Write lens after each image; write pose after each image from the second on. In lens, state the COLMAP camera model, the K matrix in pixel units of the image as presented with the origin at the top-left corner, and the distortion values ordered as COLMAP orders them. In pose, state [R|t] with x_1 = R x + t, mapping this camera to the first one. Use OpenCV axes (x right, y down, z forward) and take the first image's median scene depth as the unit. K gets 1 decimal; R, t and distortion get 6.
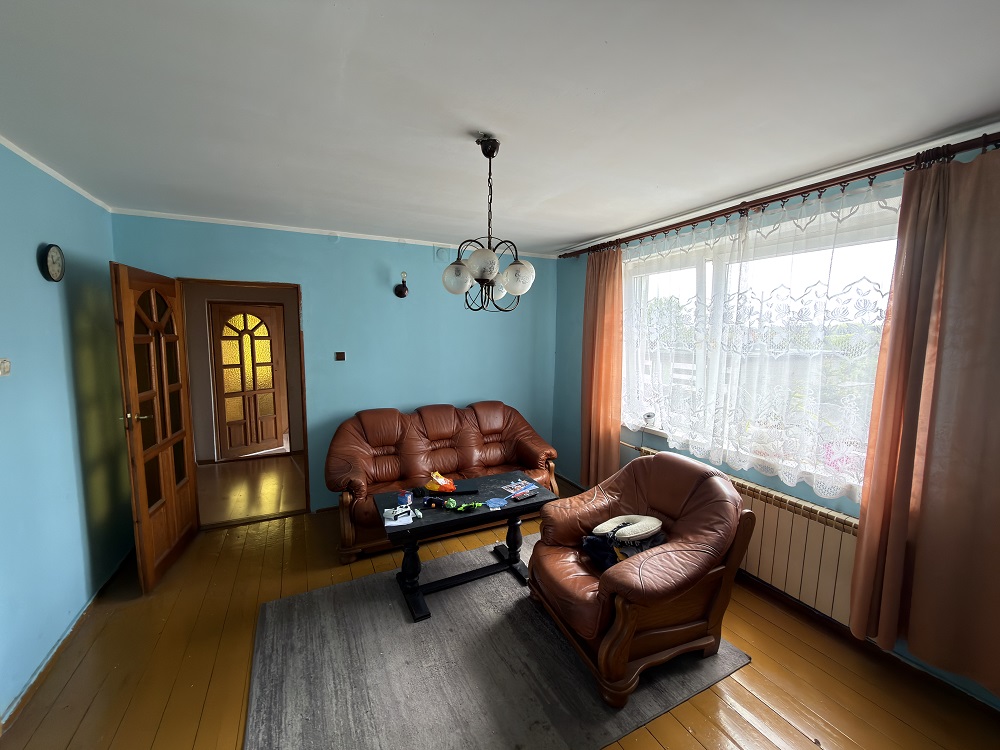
lens RADIAL K [[400.6, 0, 499.0], [0, 400.6, 375.3], [0, 0, 1]] dist [0.001537, -0.000158]
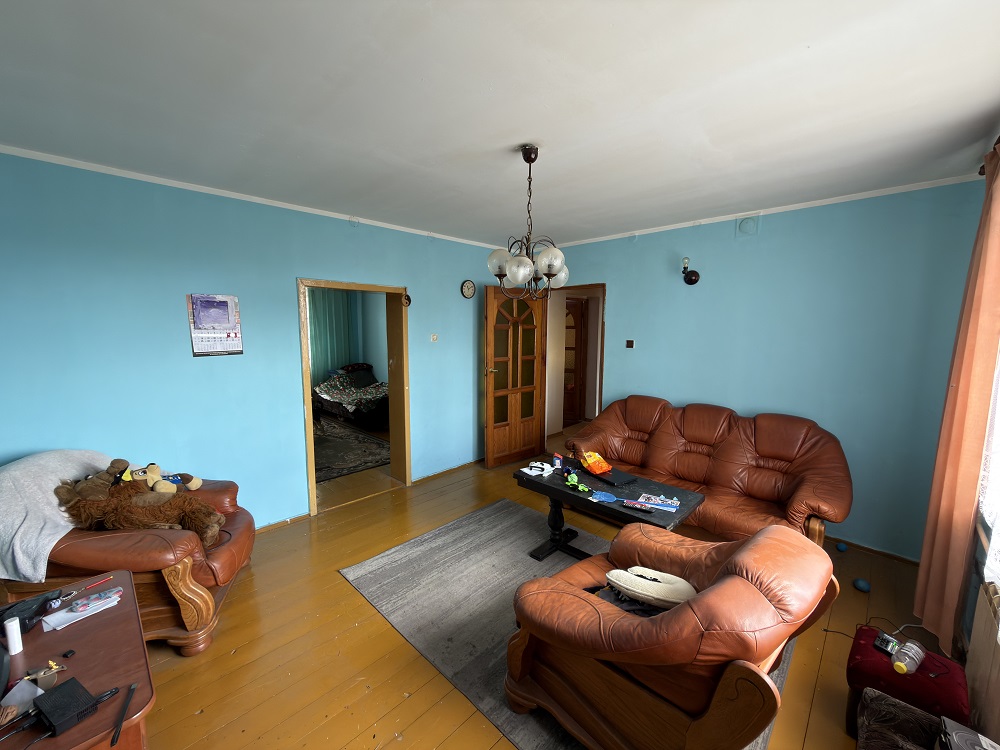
lens RADIAL K [[400.6, 0, 499.0], [0, 400.6, 375.6], [0, 0, 1]] dist [0.001537, -0.000158]
pose [[0.322982, 0.111465, -0.939818, 0.756650], [-0.101296, 0.991407, 0.082772, -0.022634], [0.940968, 0.068466, 0.331498, 0.412556]]
